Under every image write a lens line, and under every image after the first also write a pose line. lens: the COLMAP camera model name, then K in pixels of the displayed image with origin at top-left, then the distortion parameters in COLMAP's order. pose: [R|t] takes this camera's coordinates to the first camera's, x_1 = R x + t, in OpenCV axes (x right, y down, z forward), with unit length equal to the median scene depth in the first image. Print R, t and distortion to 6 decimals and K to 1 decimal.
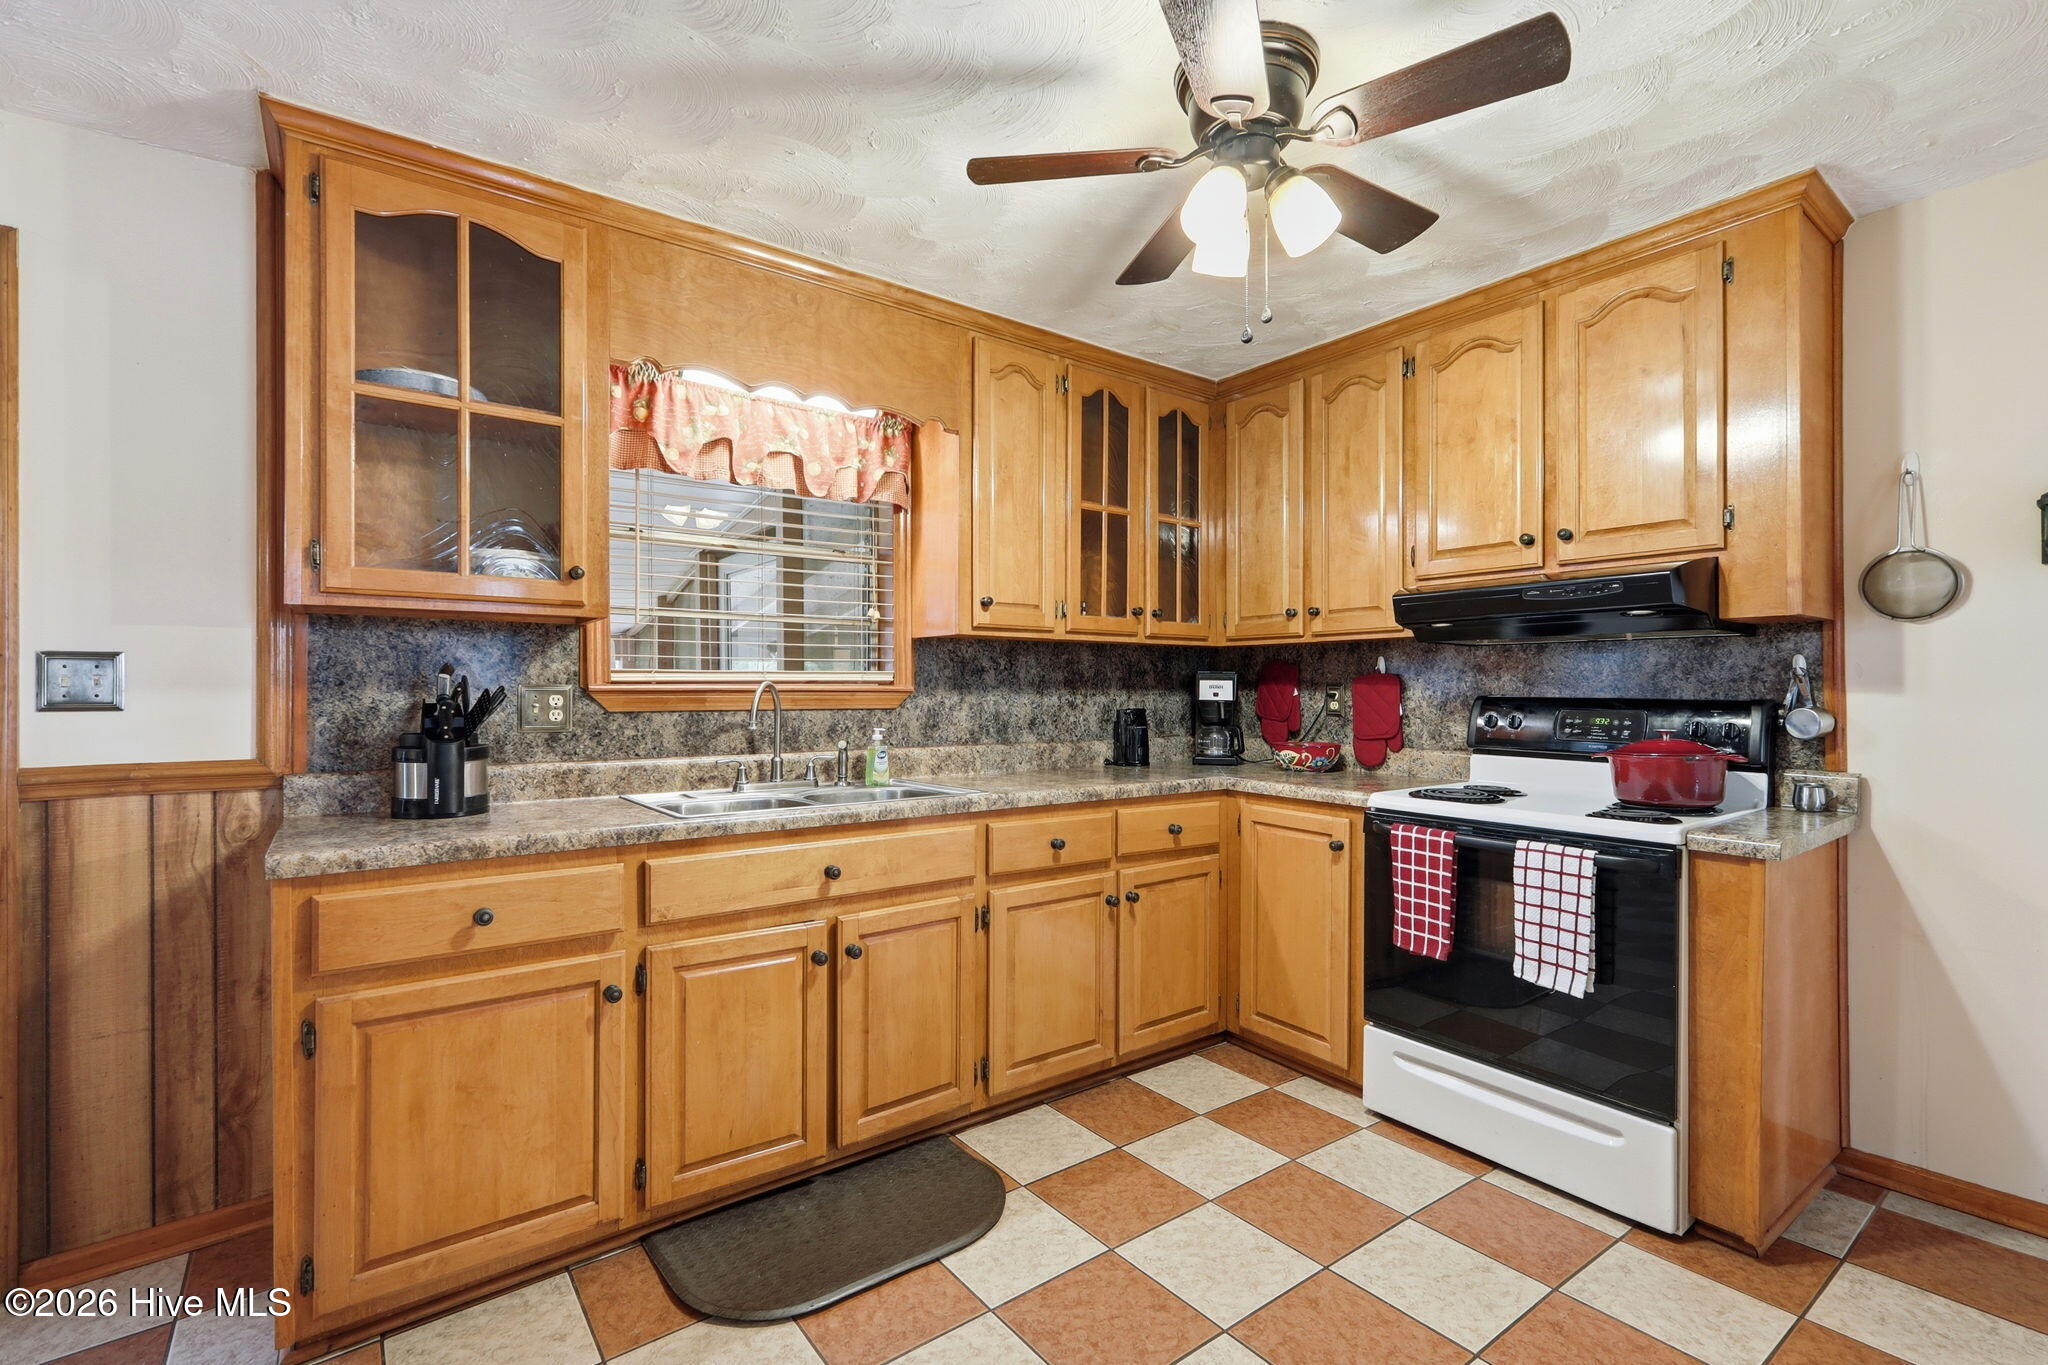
lens RADIAL K [[911.8, 0, 1037.5], [0, 911.8, 683.3], [0, 0, 1]] dist [0.000727, -0.000189]
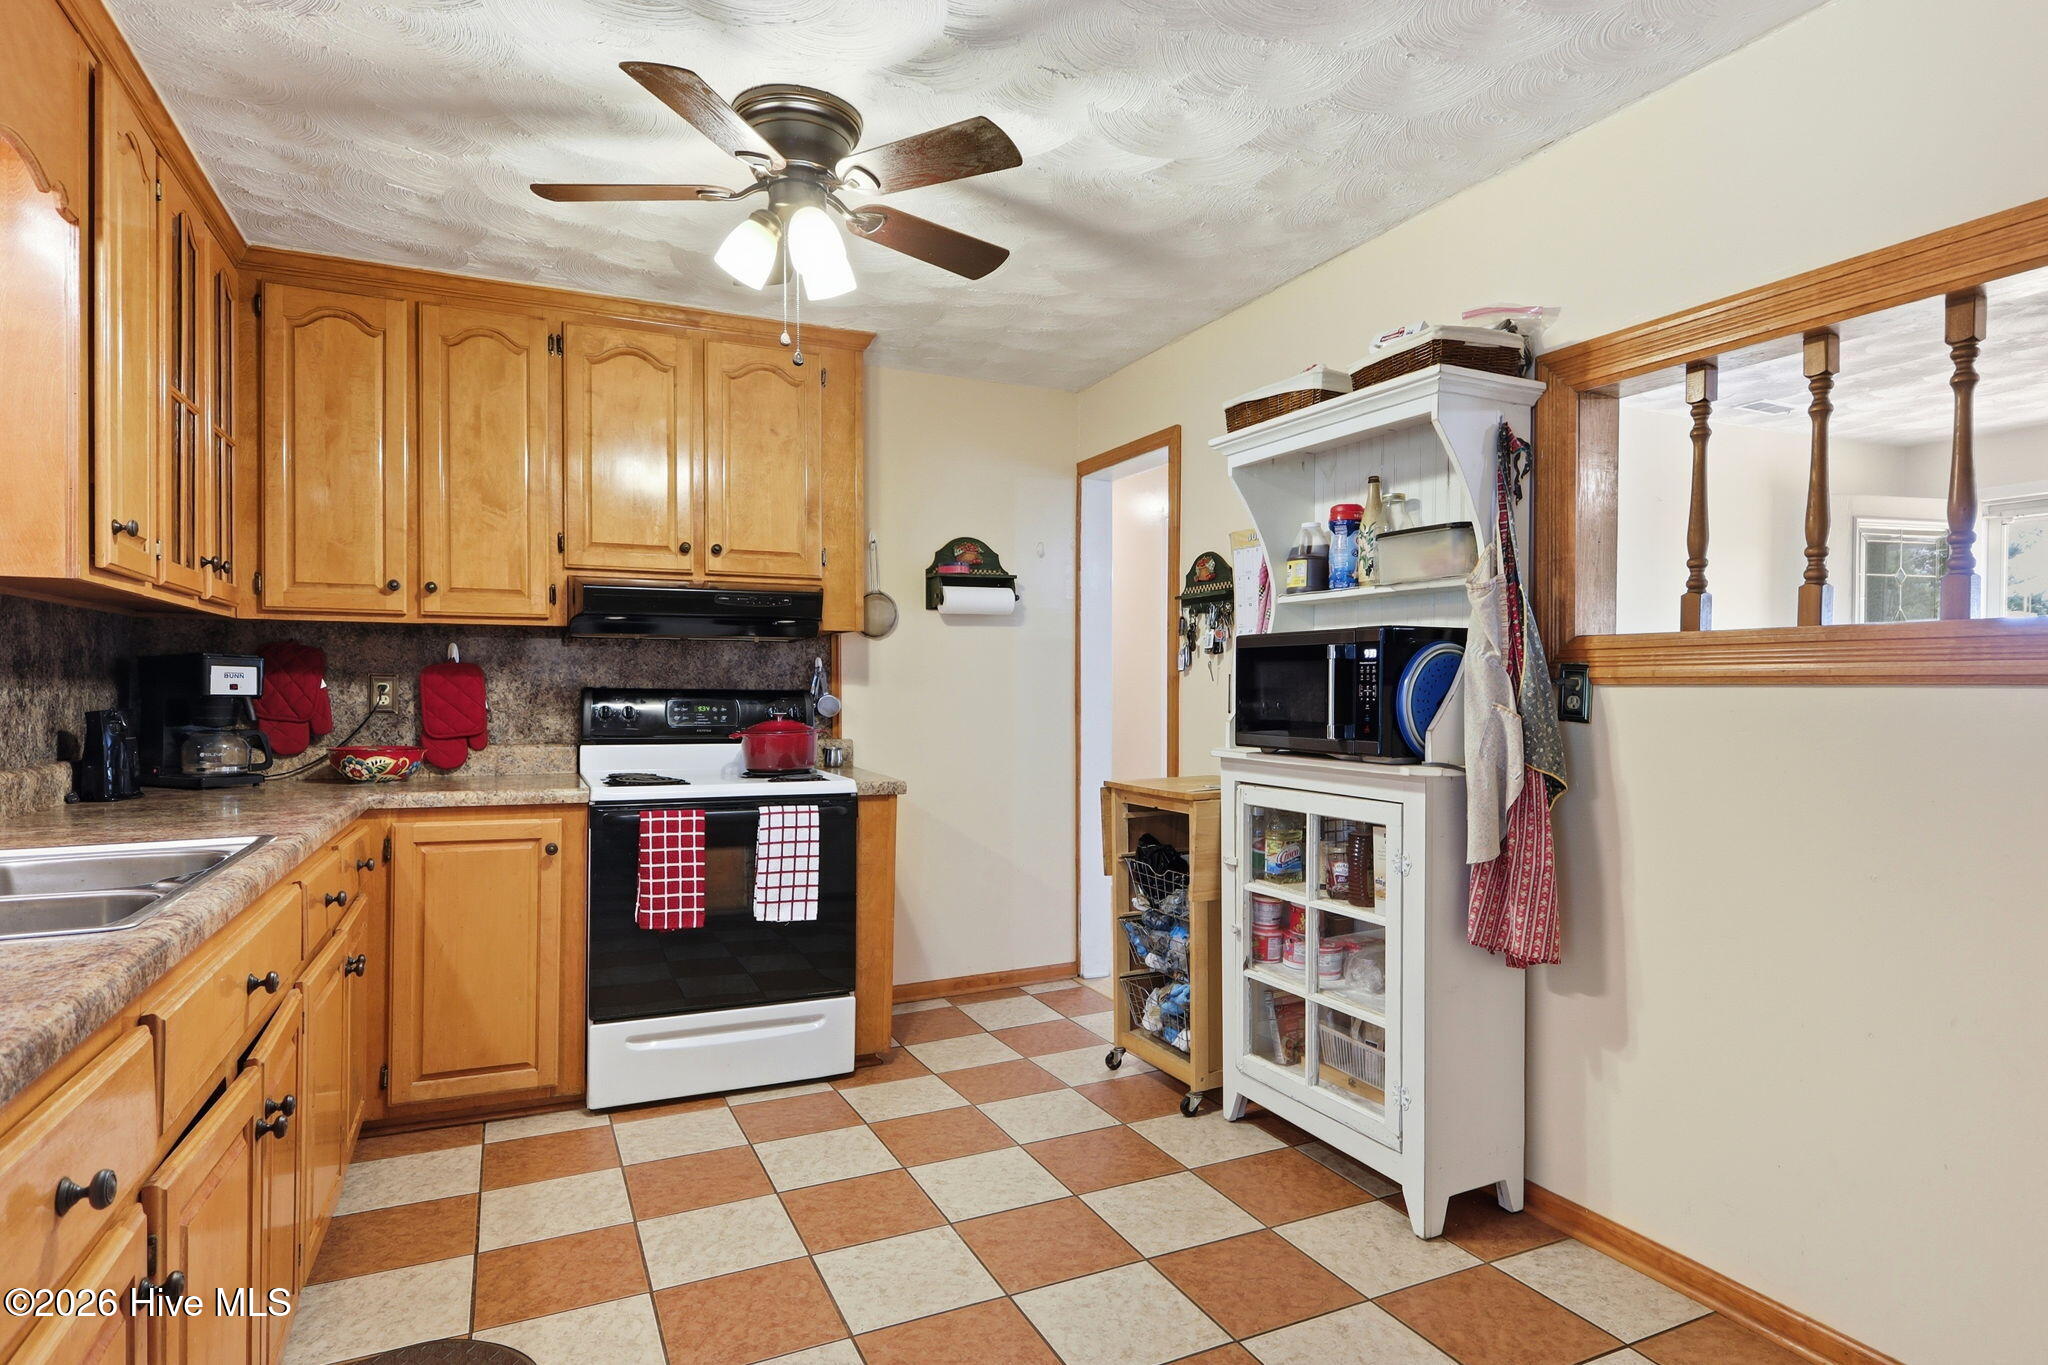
lens RADIAL K [[1105.4, 0, 1024.0], [0, 1105.4, 682.5], [0, 0, 1]] dist [0.001882, 0.000462]
pose [[0.201885, 0.003257, 0.979404, -0.712211], [-0.009350, 0.999955, -0.001398, 0.006063], [-0.979365, -0.008875, 0.201906, 0.317787]]
